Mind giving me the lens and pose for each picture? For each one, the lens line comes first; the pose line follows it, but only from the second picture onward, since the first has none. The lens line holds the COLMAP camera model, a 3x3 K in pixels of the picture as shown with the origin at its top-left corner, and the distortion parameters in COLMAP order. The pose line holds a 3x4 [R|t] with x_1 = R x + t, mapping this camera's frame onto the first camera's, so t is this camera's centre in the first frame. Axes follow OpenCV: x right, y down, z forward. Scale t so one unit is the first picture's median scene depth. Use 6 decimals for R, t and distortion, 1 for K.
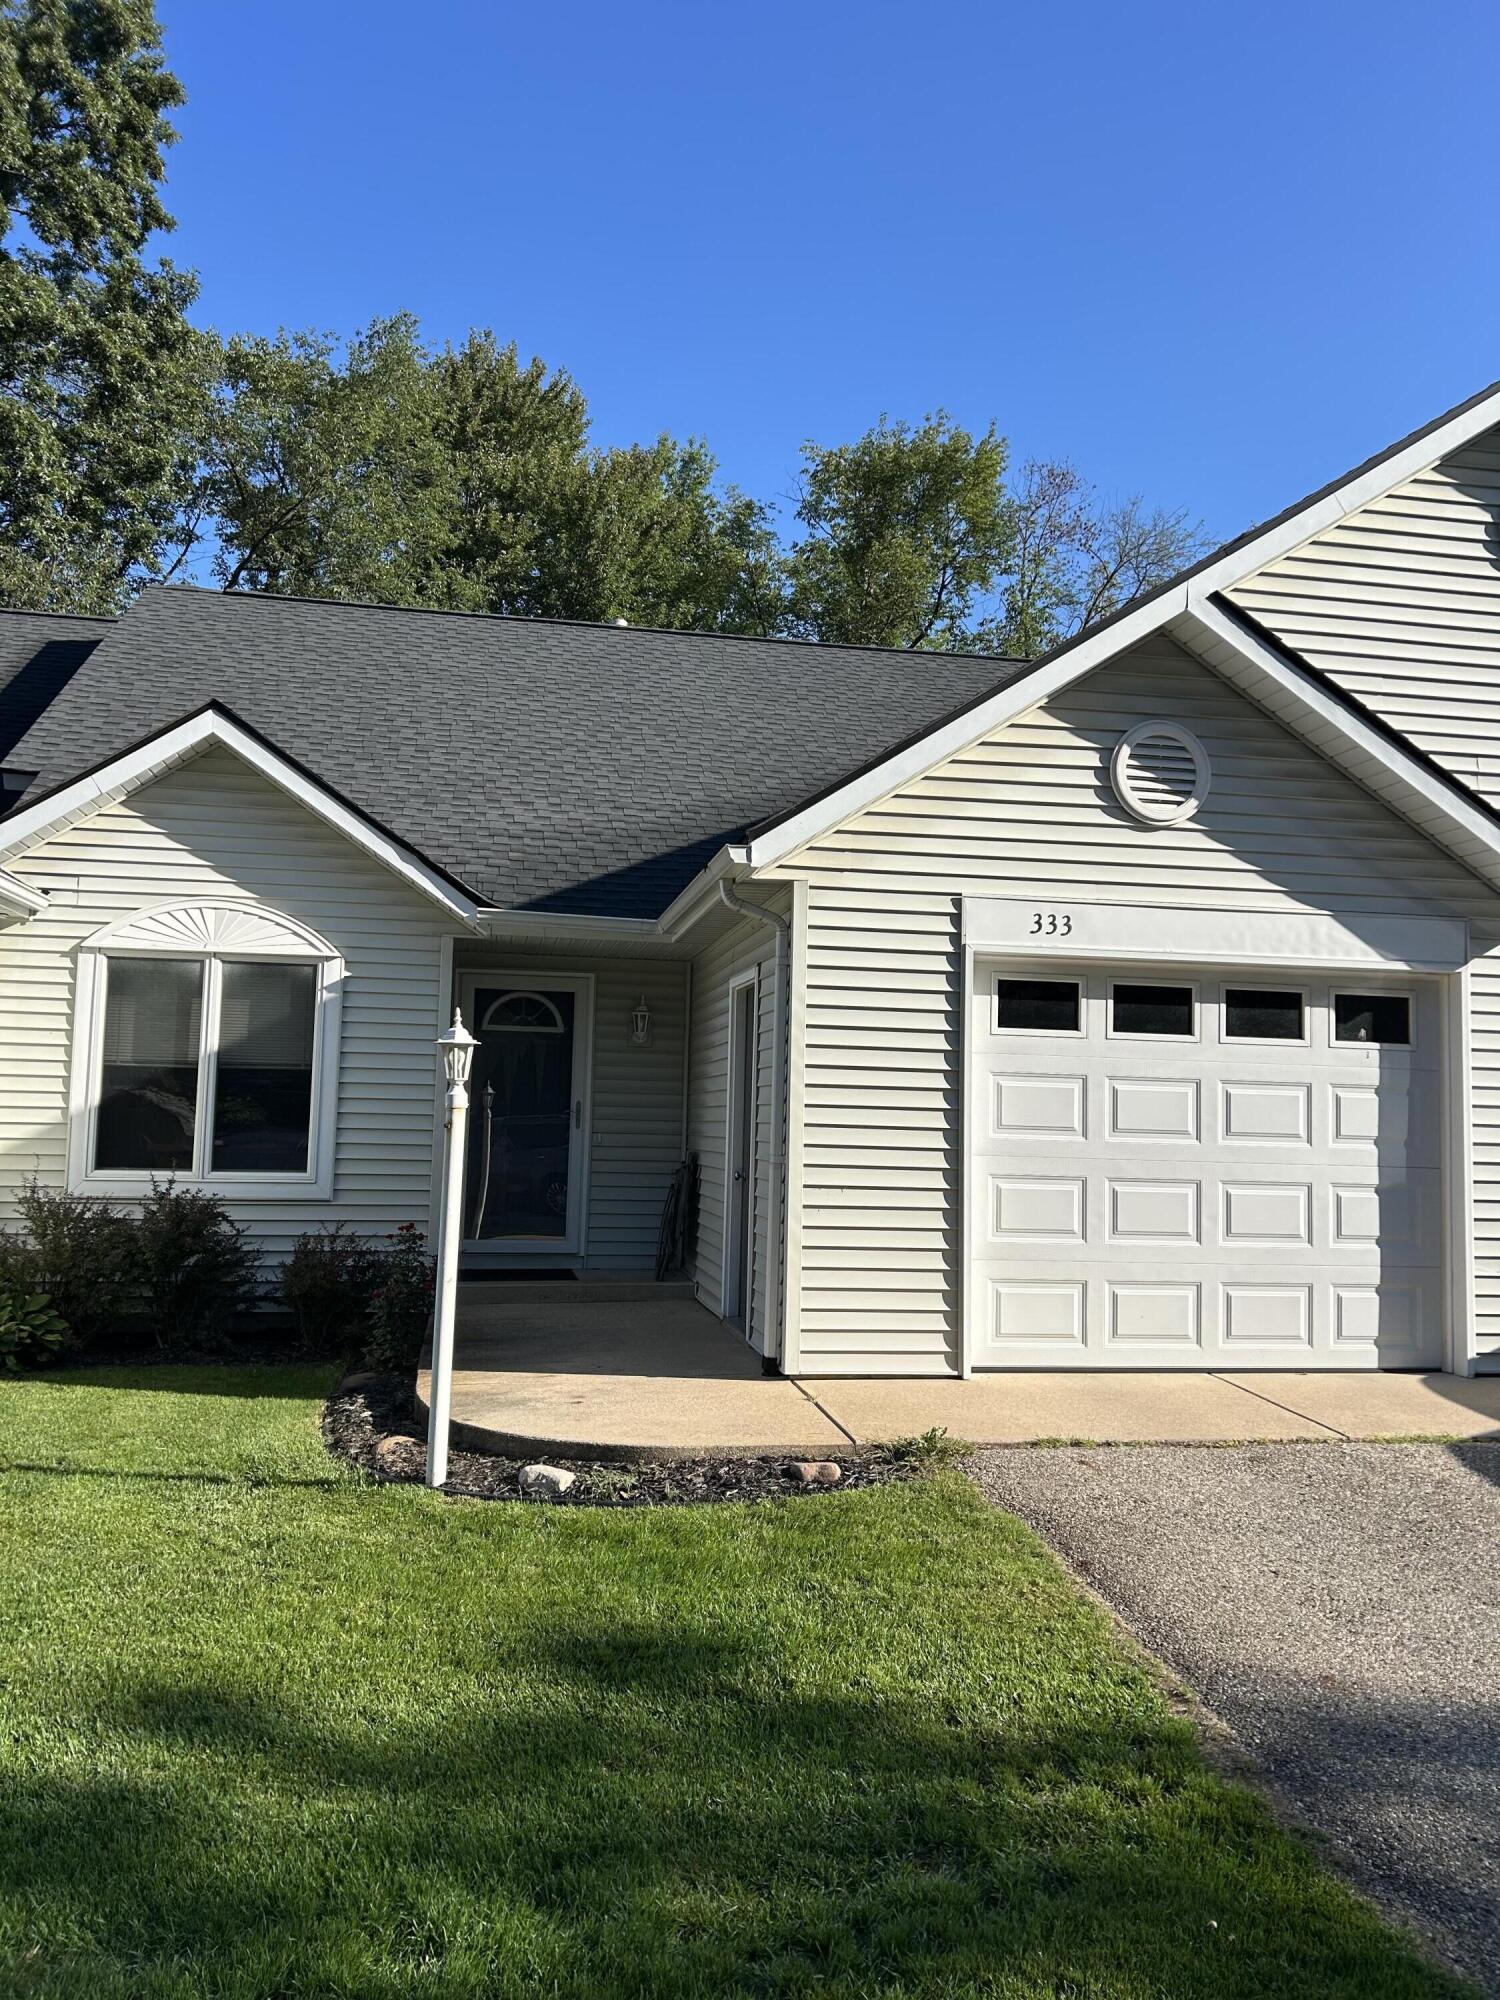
lens RADIAL K [[1489.4, 0, 750.0], [0, 1489.4, 1000.0], [0, 0, 1]] dist [0.080472, -0.117680]
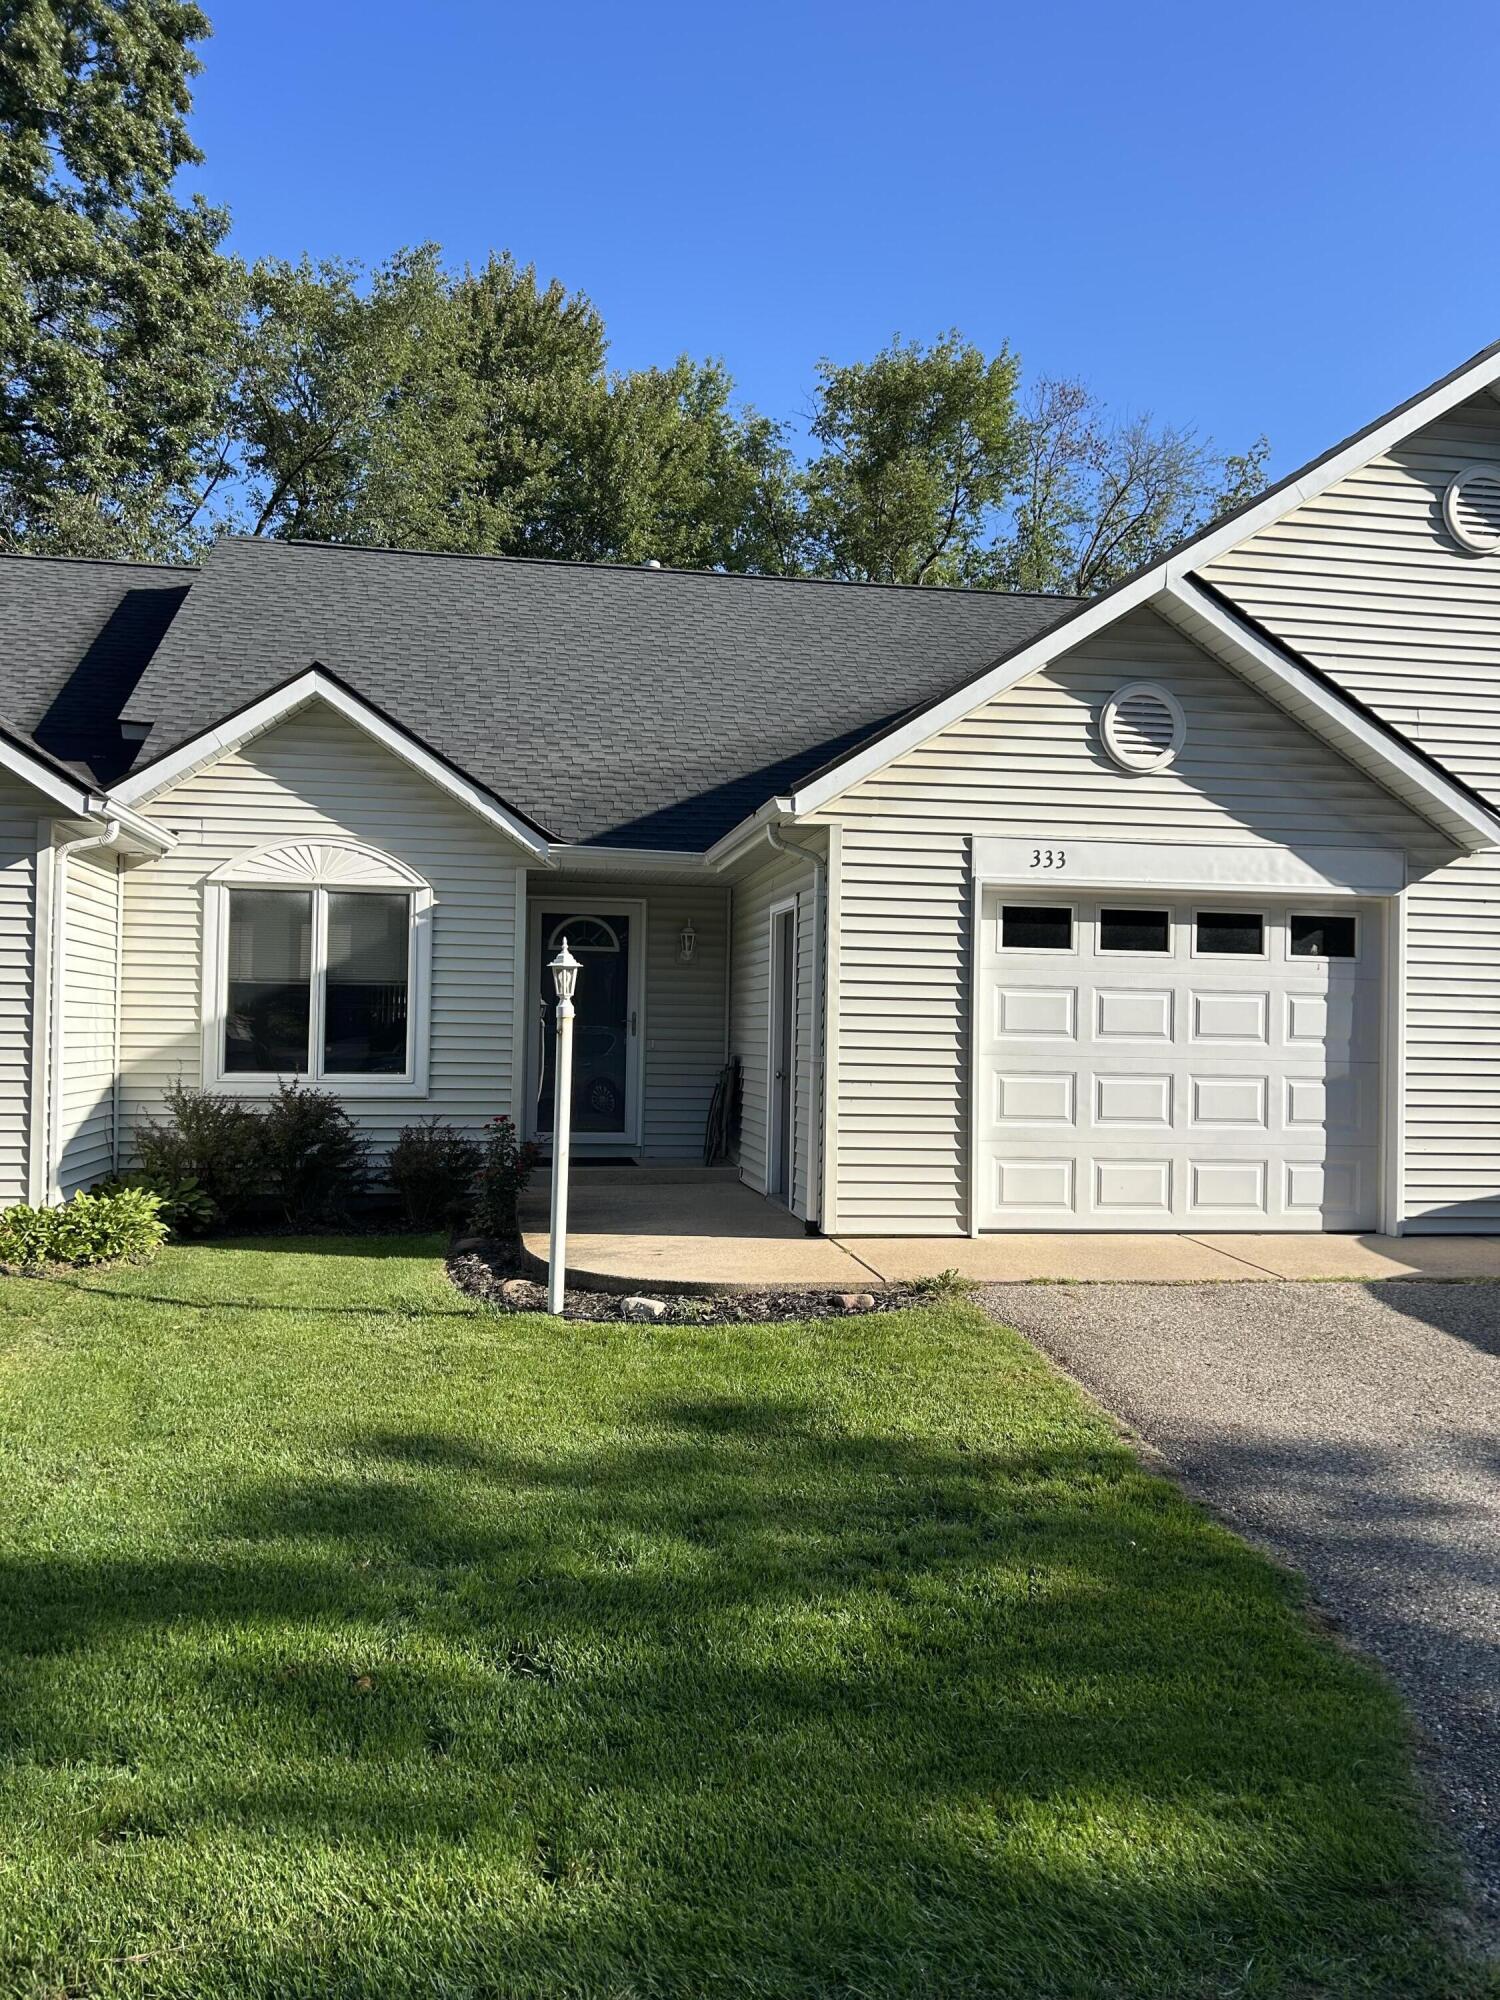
lens RADIAL K [[1489.4, 0, 750.0], [0, 1489.4, 1000.0], [0, 0, 1]] dist [0.080472, -0.117680]
pose [[0.999942, -0.007018, -0.008127, -0.020229], [0.007499, 0.998130, 0.060668, -0.010708], [0.007686, -0.060726, 0.998125, -0.152515]]
